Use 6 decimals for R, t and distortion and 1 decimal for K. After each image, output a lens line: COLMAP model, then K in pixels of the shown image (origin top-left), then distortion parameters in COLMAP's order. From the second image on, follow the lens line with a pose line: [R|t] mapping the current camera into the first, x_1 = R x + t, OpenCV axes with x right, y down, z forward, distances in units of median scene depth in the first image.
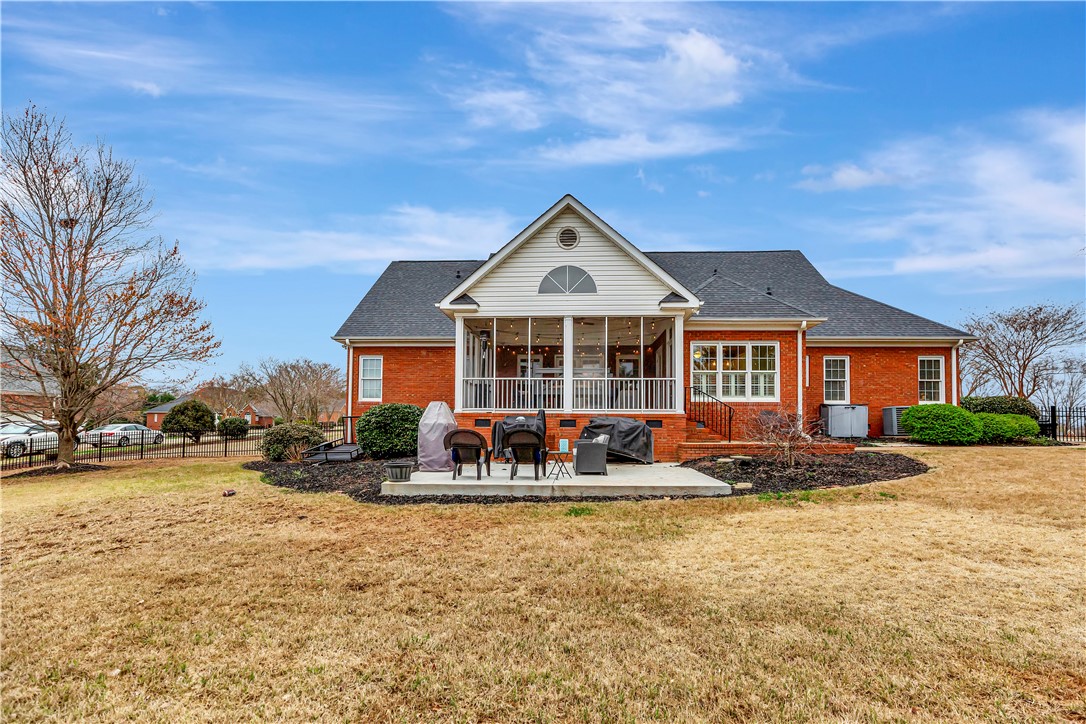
lens RADIAL K [[512.8, 0, 545.3], [0, 512.8, 423.2], [0, 0, 1]] dist [-0.000295, 0.000017]
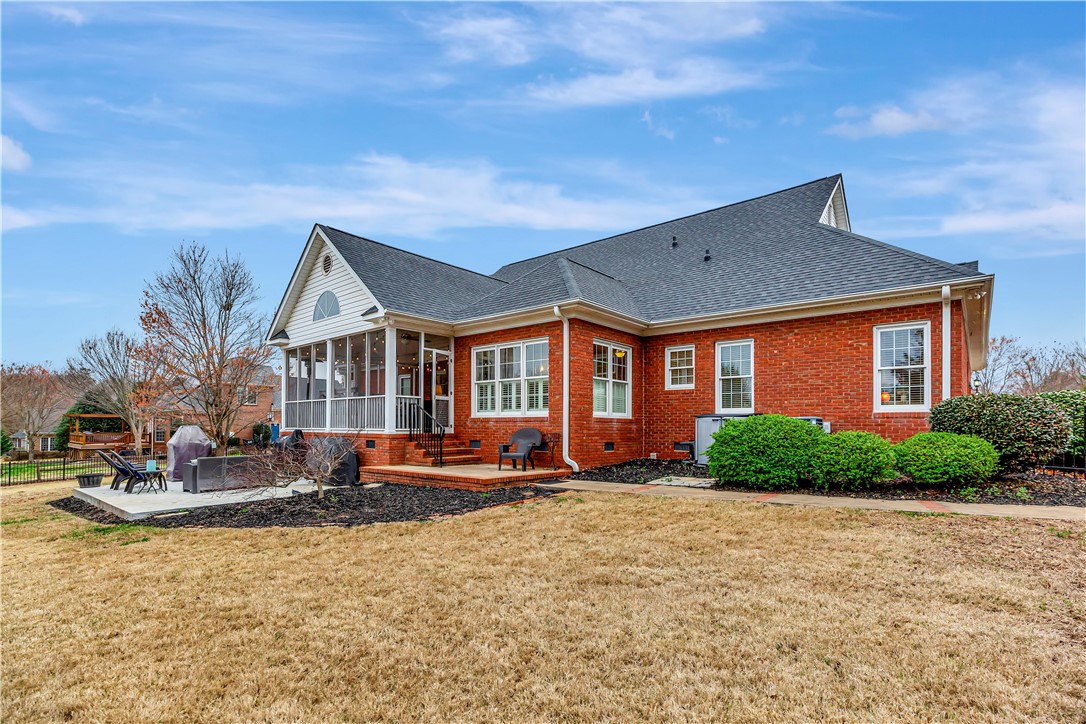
lens RADIAL K [[512.8, 0, 545.3], [0, 512.8, 423.2], [0, 0, 1]] dist [-0.000295, 0.000017]
pose [[0.798187, -0.010407, -0.602319, 0.942267], [0.004386, 0.999925, -0.011464, -0.023420], [0.602393, 0.006508, 0.798173, 0.403366]]
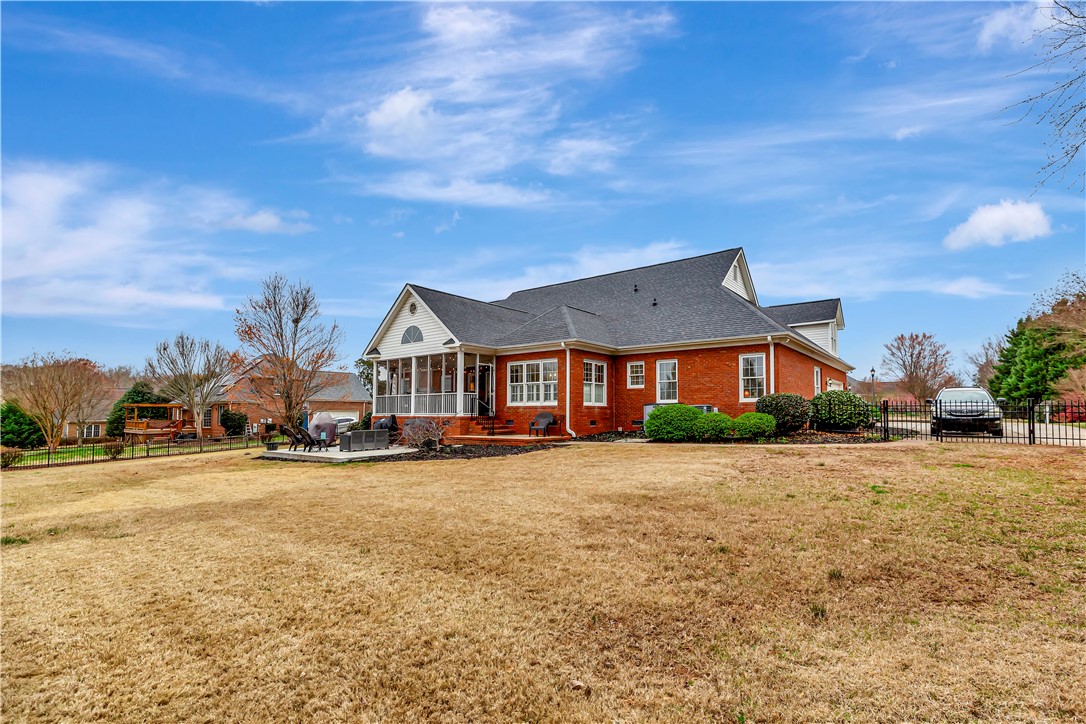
lens RADIAL K [[492.0, 0, 542.3], [0, 492.0, 417.3], [0, 0, 1]] dist [-0.000125, -0.000013]
pose [[0.813386, -0.006107, -0.581692, 1.186242], [0.009757, 0.999947, 0.003145, -0.015814], [0.581642, -0.008234, 0.813403, -0.032651]]
